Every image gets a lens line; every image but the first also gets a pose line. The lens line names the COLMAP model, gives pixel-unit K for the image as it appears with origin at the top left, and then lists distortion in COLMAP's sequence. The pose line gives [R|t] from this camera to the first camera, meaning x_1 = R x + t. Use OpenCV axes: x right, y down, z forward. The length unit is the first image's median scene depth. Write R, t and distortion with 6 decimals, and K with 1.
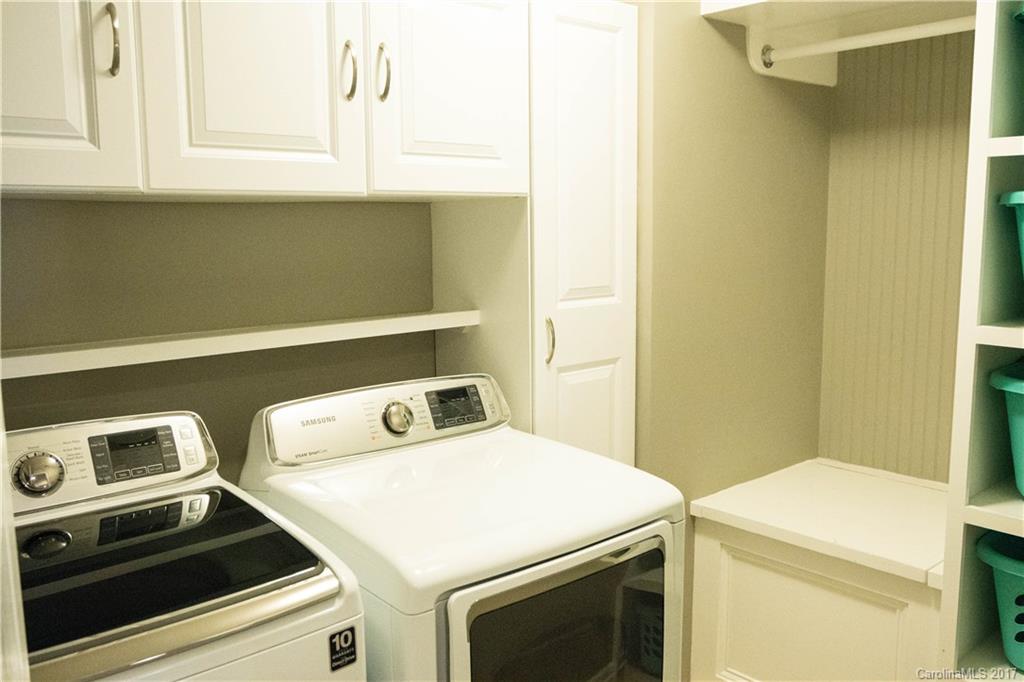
lens RADIAL K [[835.8, 0, 505.8], [0, 835.8, 334.5], [0, 0, 1]] dist [-0.058491, 0.036349]
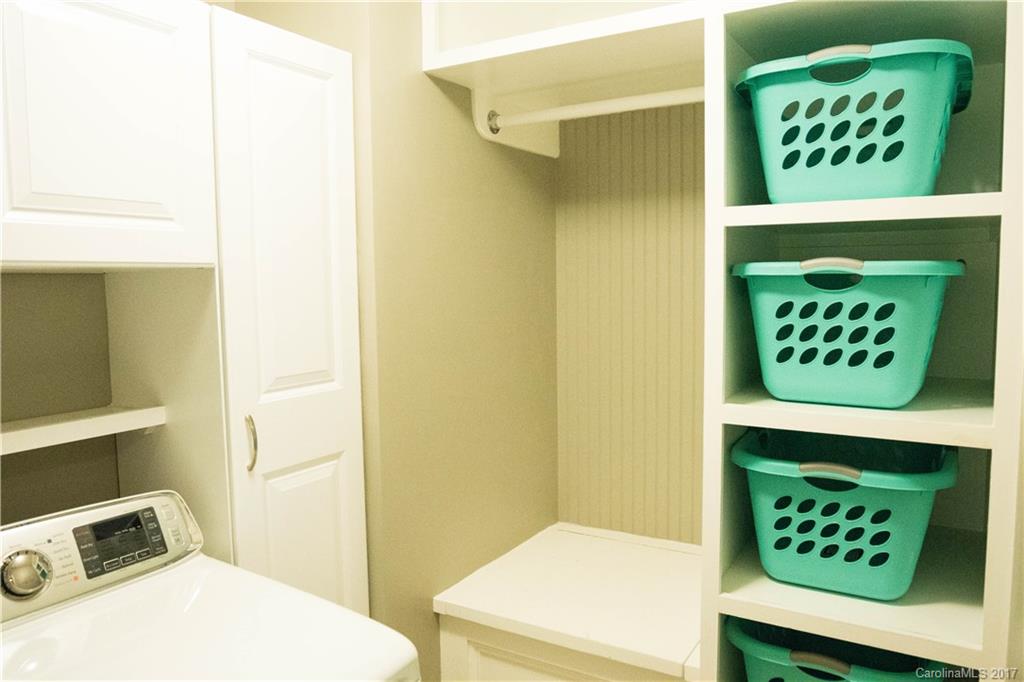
lens RADIAL K [[730.8, 0, 509.8], [0, 730.8, 344.0], [0, 0, 1]] dist [-0.041202, 0.008504]
pose [[0.949318, -0.029805, 0.312901, 0.072048], [0.045650, 0.998013, -0.043434, -0.045955], [-0.310985, 0.055517, 0.948792, 0.239524]]
